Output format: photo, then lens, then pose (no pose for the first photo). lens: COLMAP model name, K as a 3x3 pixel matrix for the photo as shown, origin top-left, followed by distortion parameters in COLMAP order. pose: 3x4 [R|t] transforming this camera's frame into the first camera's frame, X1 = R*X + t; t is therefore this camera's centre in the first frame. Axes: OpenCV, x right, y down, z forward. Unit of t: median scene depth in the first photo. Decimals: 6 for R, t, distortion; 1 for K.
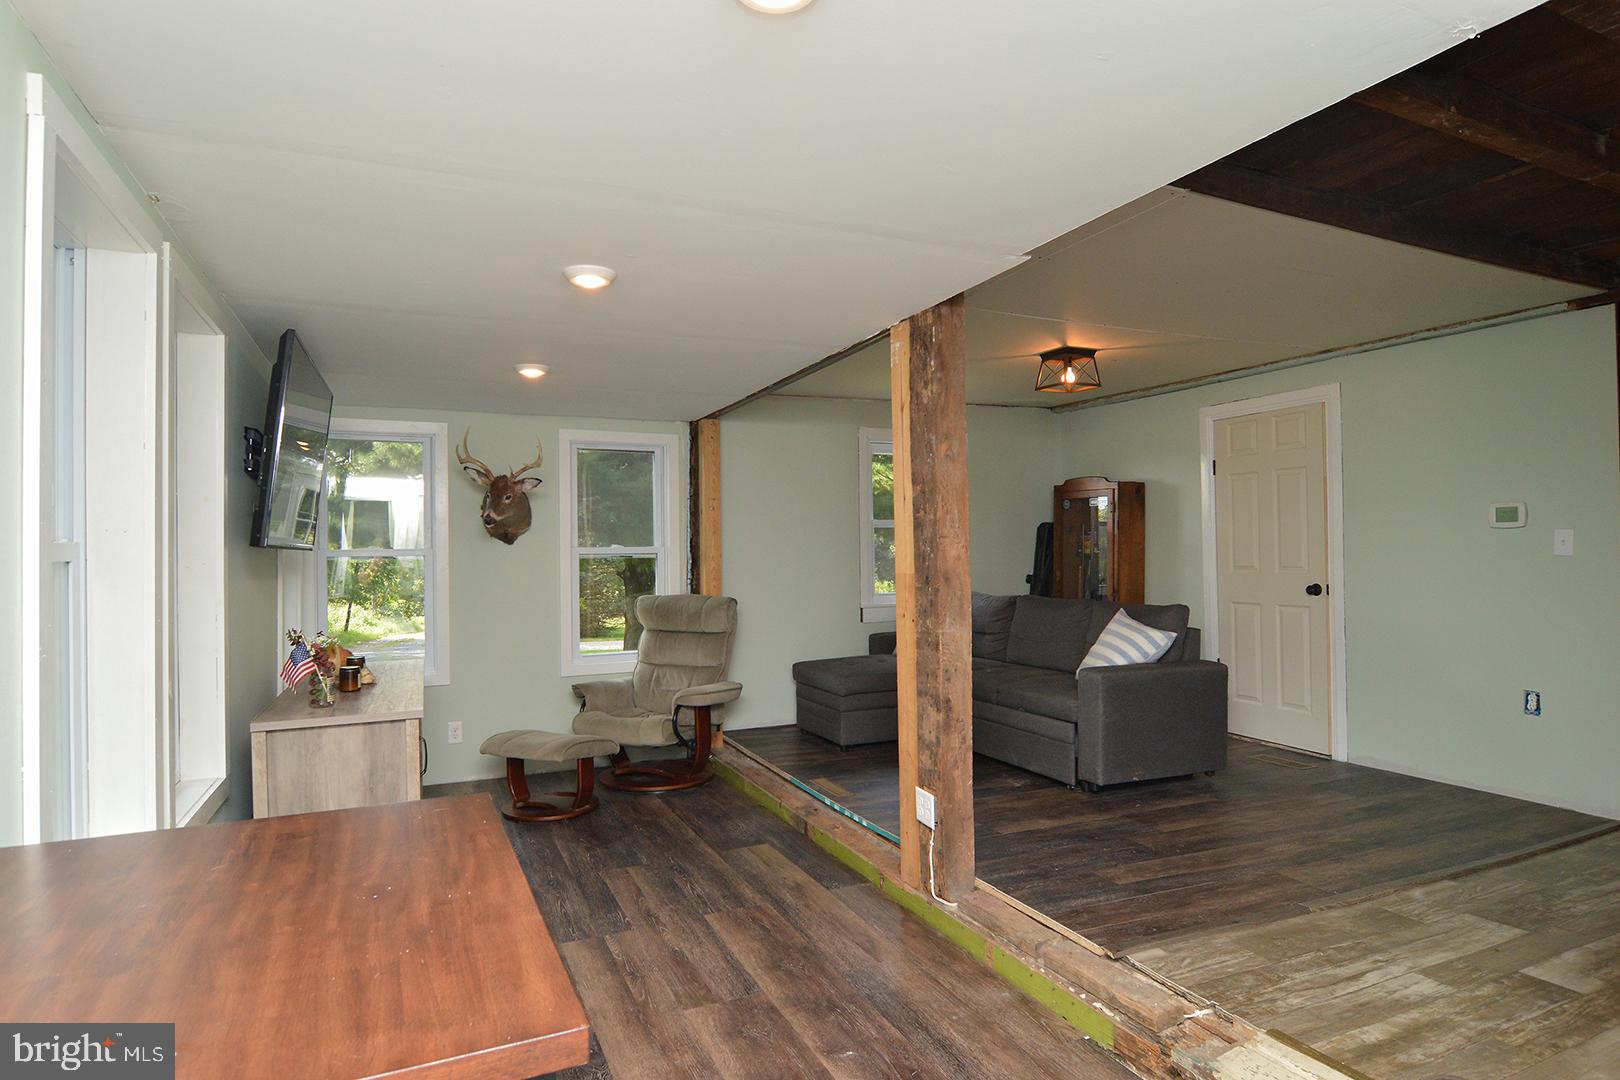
lens RADIAL K [[884.7, 0, 803.8], [0, 884.7, 545.8], [0, 0, 1]] dist [-0.017059, -0.001160]
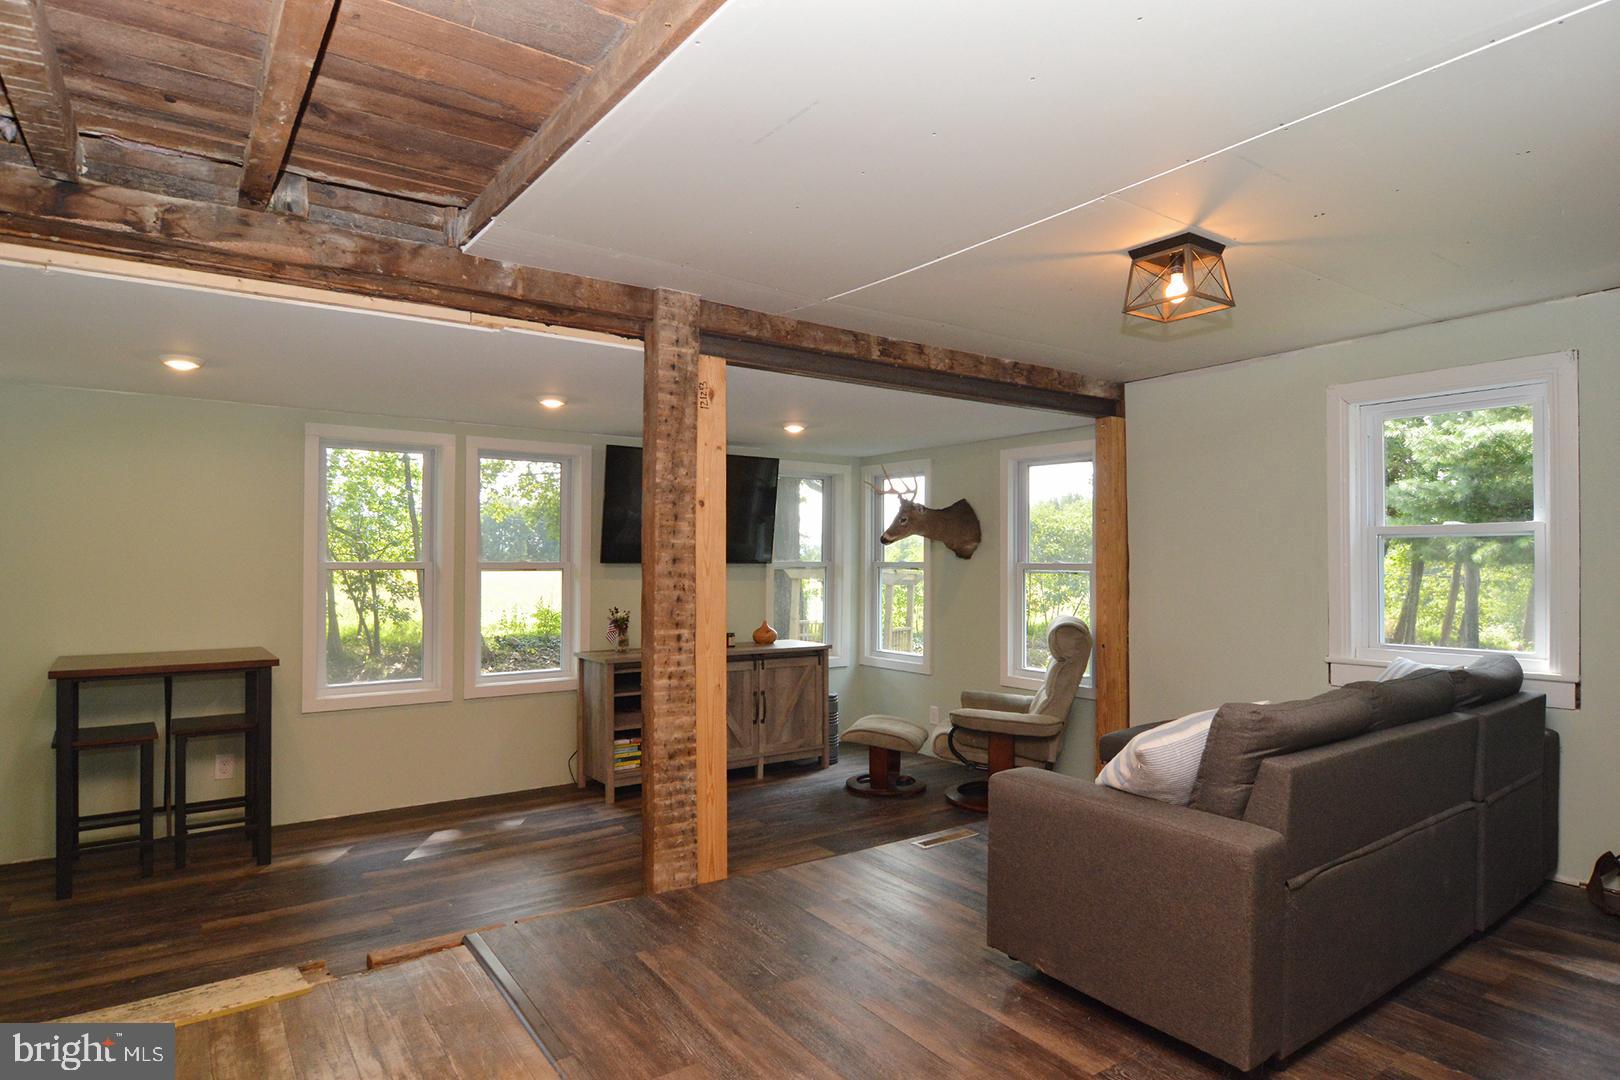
lens RADIAL K [[884.7, 0, 803.8], [0, 884.7, 545.8], [0, 0, 1]] dist [-0.017059, -0.001160]
pose [[0.206722, -0.001672, -0.978398, 1.273255], [-0.004583, 0.999986, -0.002677, -0.030433], [0.978389, 0.005038, 0.206711, 0.978562]]
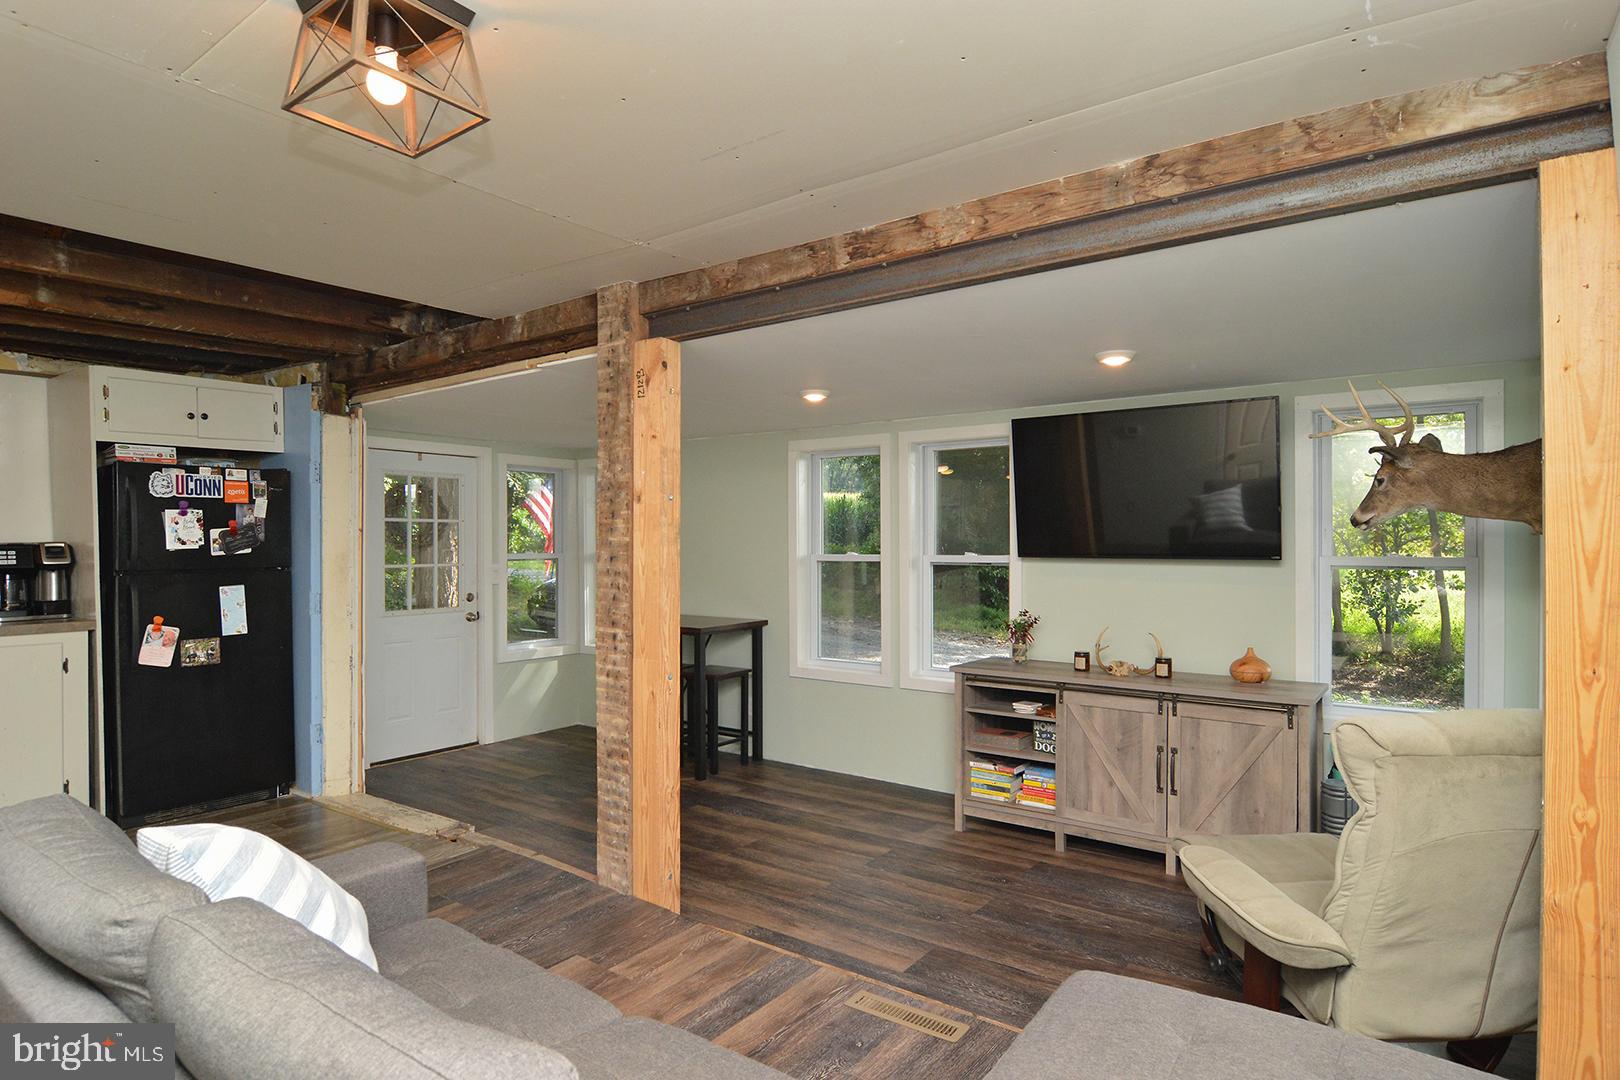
lens RADIAL K [[884.7, 0, 803.8], [0, 884.7, 545.8], [0, 0, 1]] dist [-0.017059, -0.001160]
pose [[-0.863682, 0.018129, -0.503710, 0.519224], [0.014812, 0.999834, 0.010588, -0.038075], [0.503819, 0.001684, -0.863808, 2.093989]]
